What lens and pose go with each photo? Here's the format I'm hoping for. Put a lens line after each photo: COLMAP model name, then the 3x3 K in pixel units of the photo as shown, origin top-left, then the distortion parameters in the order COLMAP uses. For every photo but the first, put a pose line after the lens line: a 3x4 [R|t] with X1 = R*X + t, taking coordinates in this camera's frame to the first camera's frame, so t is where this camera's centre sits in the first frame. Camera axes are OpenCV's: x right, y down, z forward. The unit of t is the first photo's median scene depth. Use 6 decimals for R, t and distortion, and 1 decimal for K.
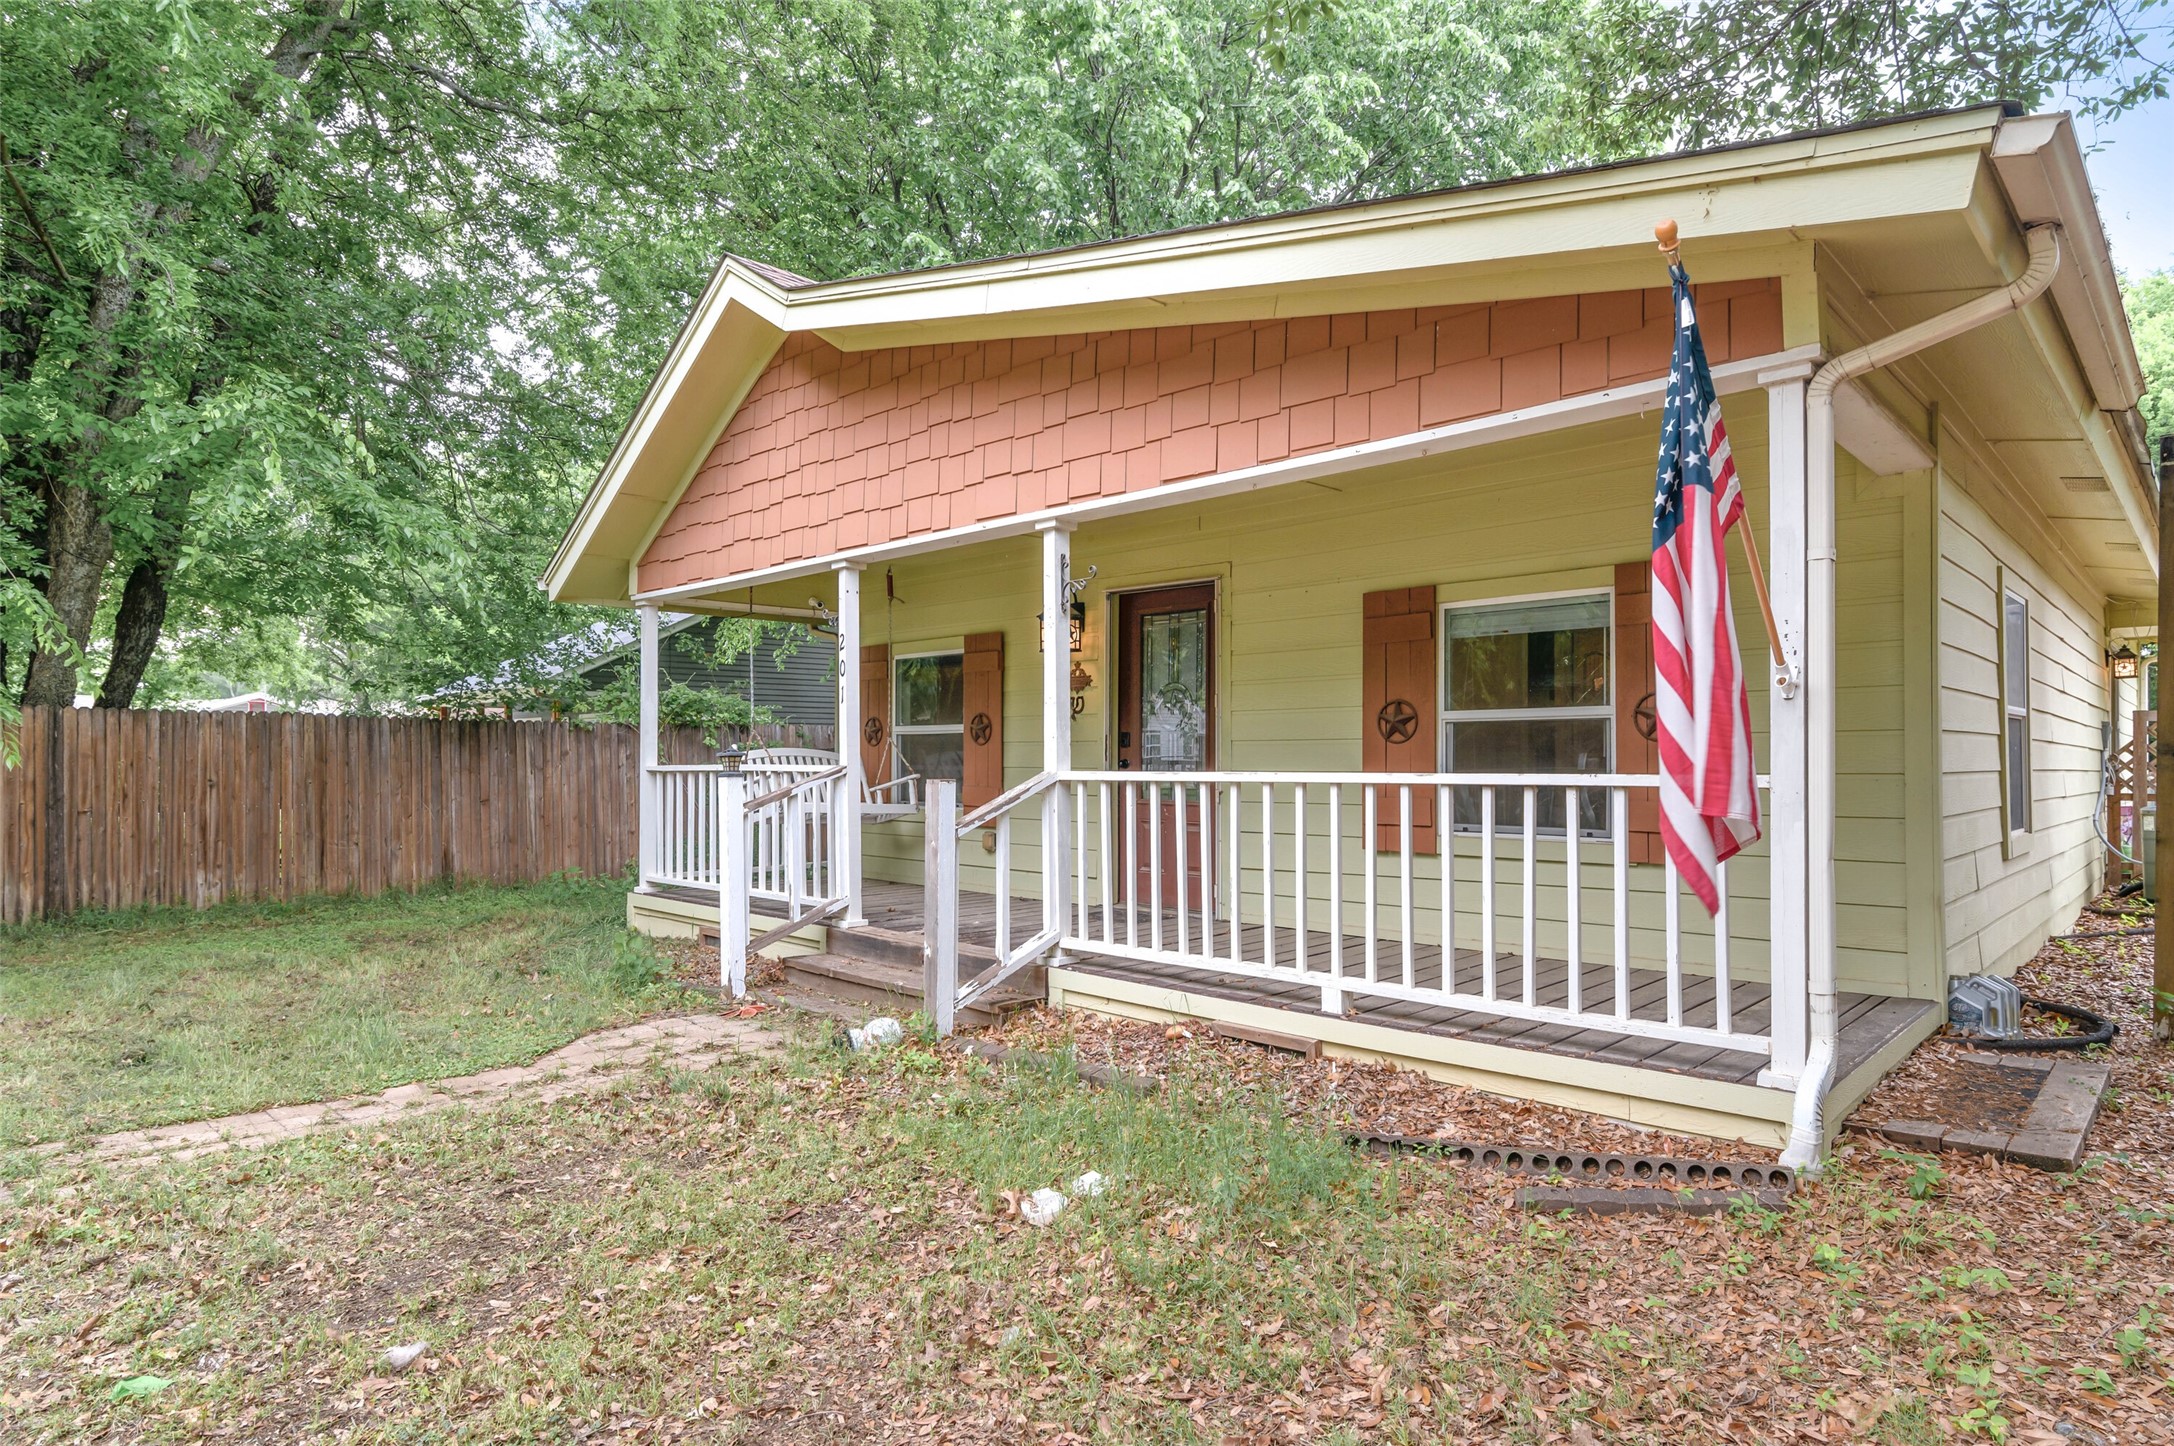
lens RADIAL K [[1206.6, 0, 1076.0], [0, 1206.6, 763.8], [0, 0, 1]] dist [-0.018132, -0.000506]
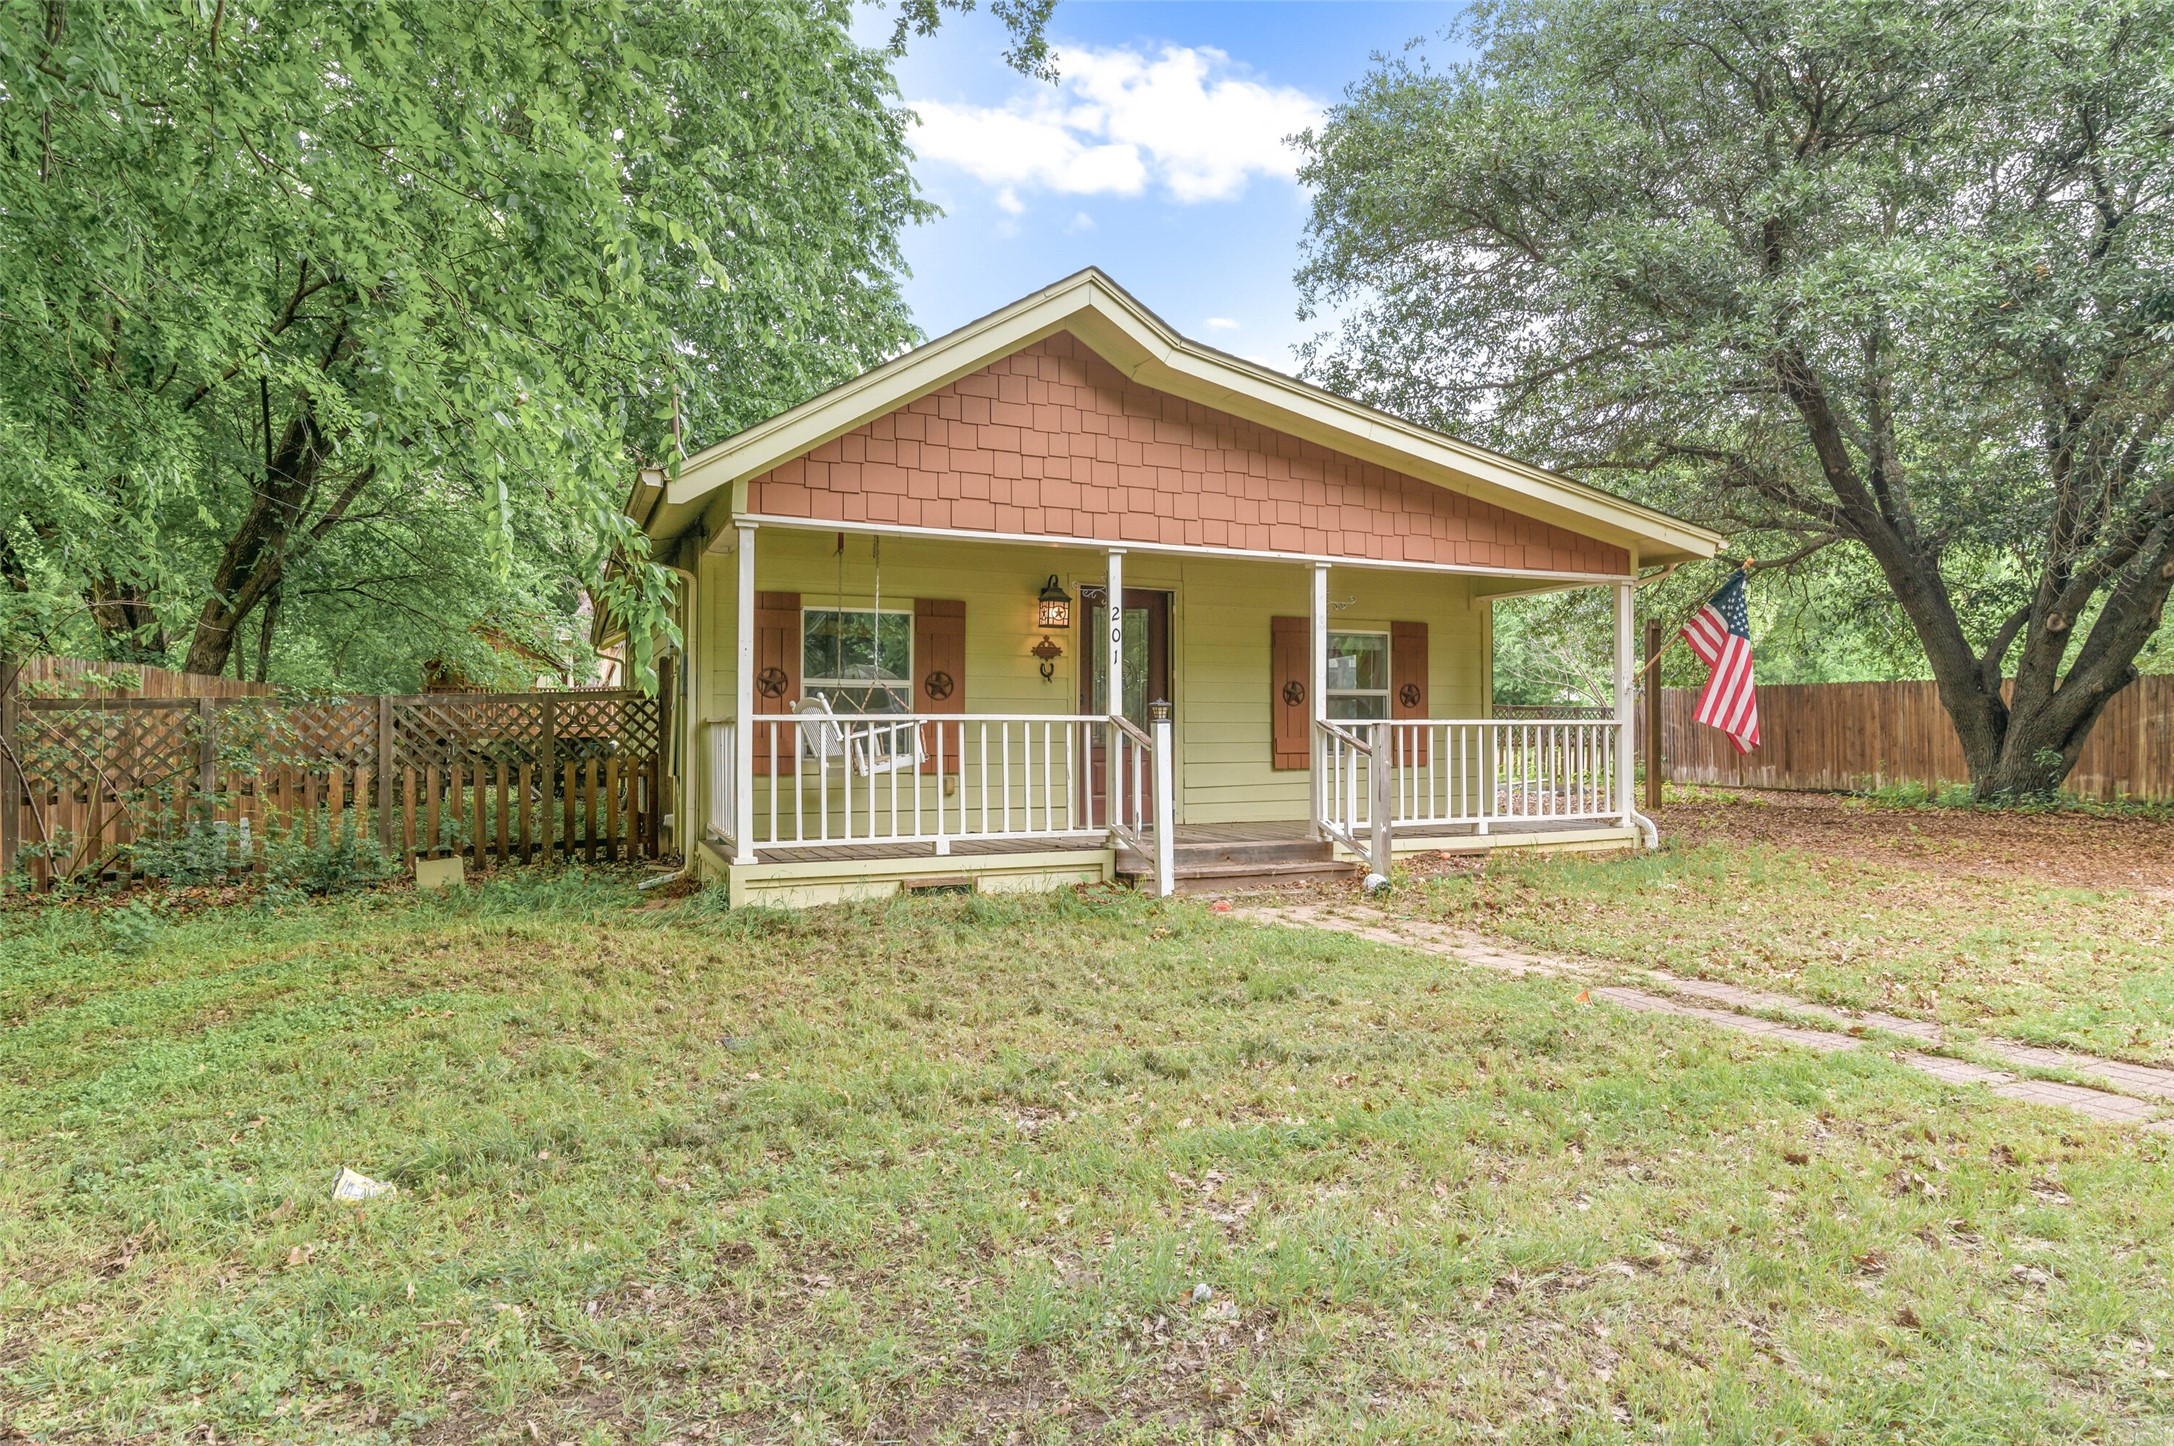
lens RADIAL K [[1206.6, 0, 1085.1], [0, 1206.6, 720.4], [0, 0, 1]] dist [-0.018132, -0.000506]
pose [[0.368009, 0.005005, 0.929809, -1.475359], [0.002169, 0.999978, -0.006241, 0.014956], [-0.929820, 0.004314, 0.367990, 0.644330]]
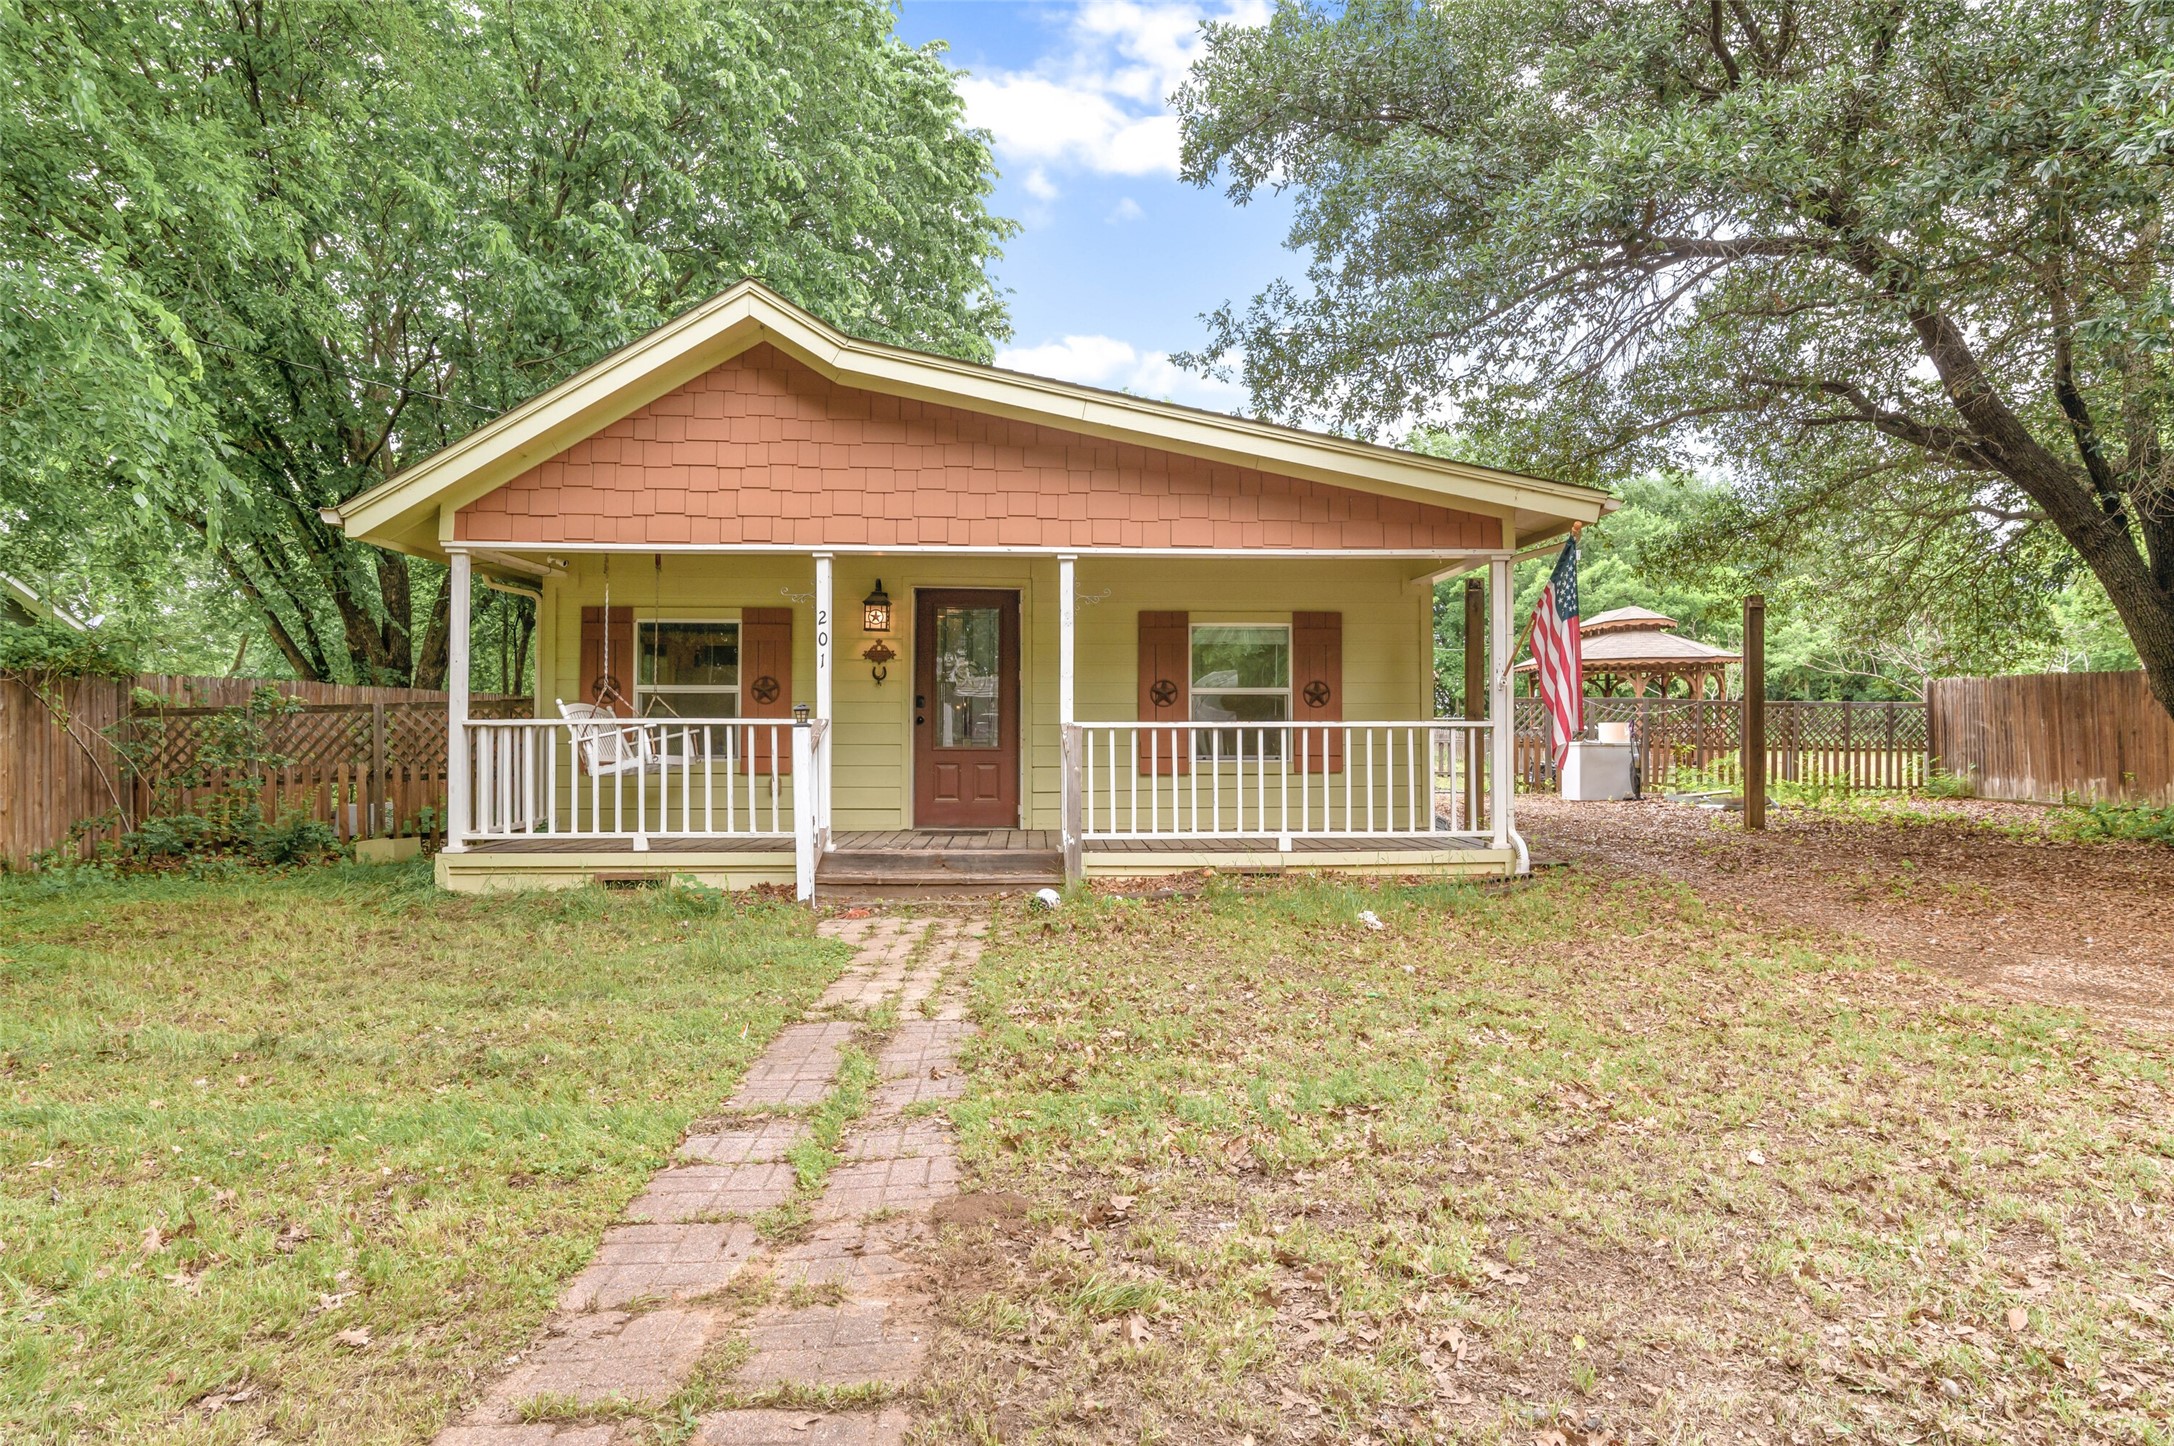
lens RADIAL K [[1206.6, 0, 1094.9], [0, 1206.6, 715.6], [0, 0, 1]] dist [-0.018132, -0.000506]
pose [[0.670409, 0.006621, 0.741962, -1.010214], [0.002335, 0.999936, -0.011033, 0.013127], [-0.741988, 0.009129, 0.670351, -0.022369]]
